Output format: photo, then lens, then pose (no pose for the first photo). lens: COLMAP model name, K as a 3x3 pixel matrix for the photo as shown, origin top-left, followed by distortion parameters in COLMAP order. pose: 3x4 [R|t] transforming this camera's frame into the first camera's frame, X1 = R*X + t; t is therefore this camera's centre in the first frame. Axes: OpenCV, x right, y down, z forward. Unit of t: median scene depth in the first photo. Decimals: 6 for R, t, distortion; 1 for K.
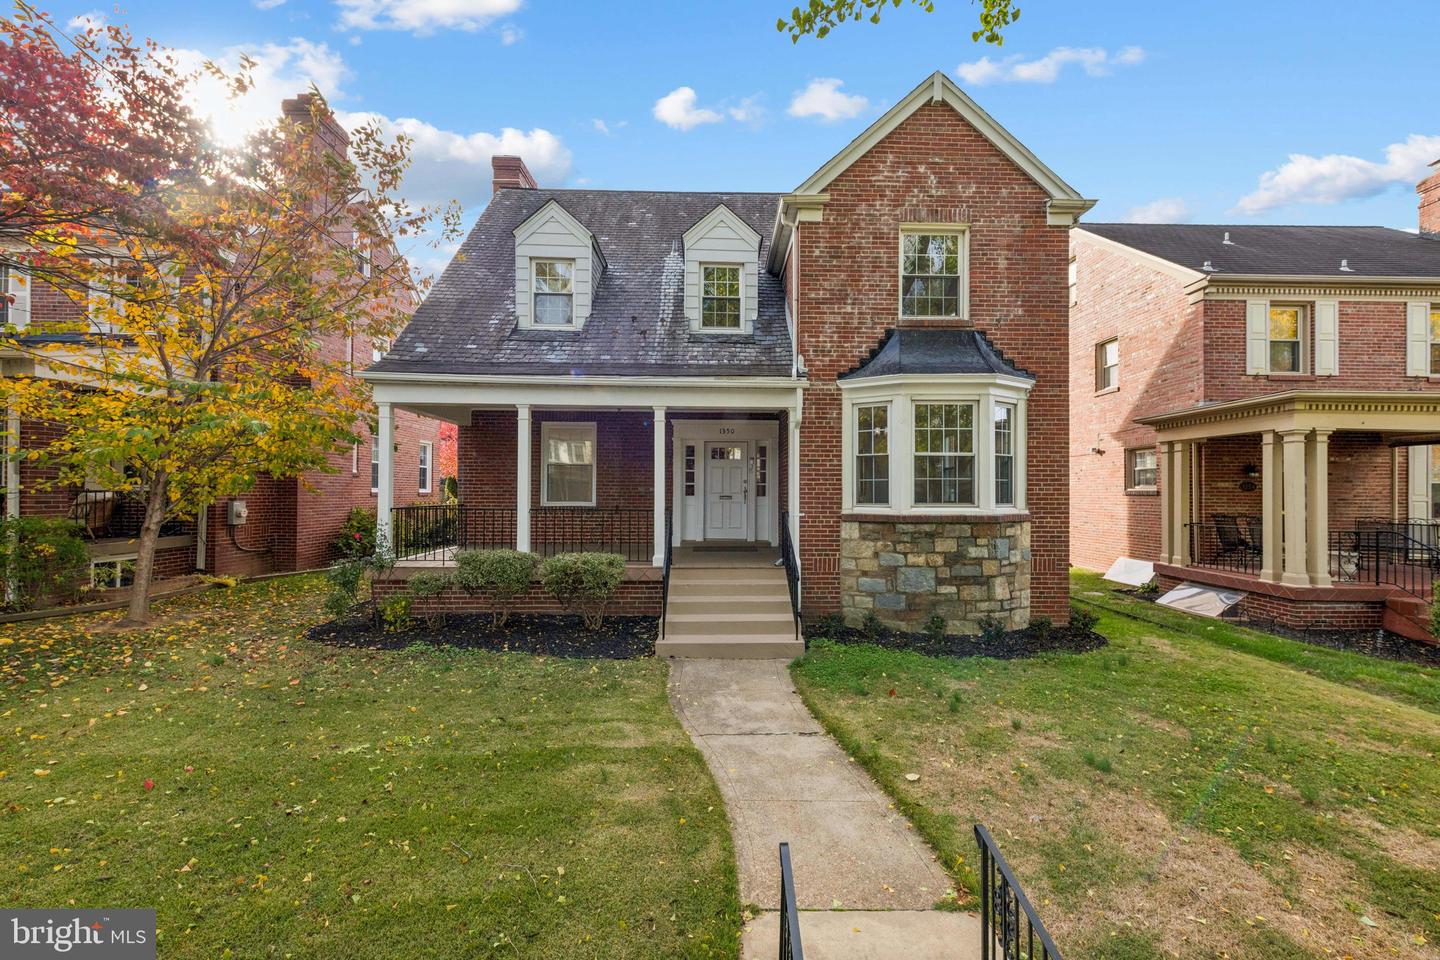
lens RADIAL K [[561.0, 0, 720.0], [0, 561.0, 480.0], [0, 0, 1]] dist [0.000801, -0.000043]
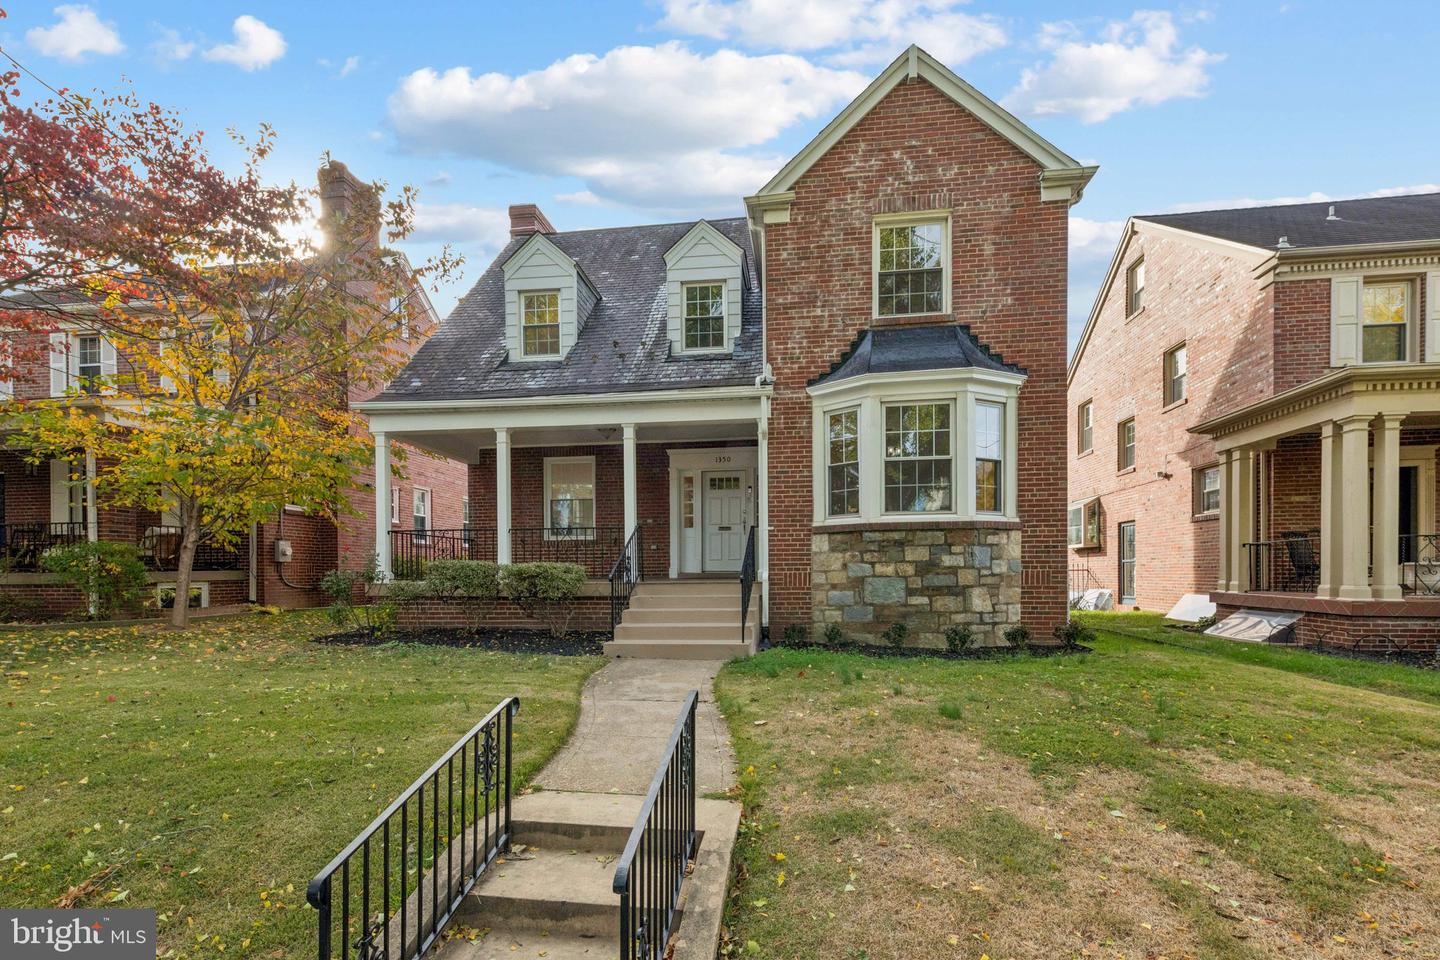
lens RADIAL K [[595.1, 0, 720.6], [0, 595.1, 569.1], [0, 0, 1]] dist [0.000999, -0.000082]
pose [[0.988903, -0.011946, -0.148083, 0.208338], [0.014890, 0.999713, 0.018788, 0.110111], [0.147816, -0.020785, 0.988796, -0.034093]]
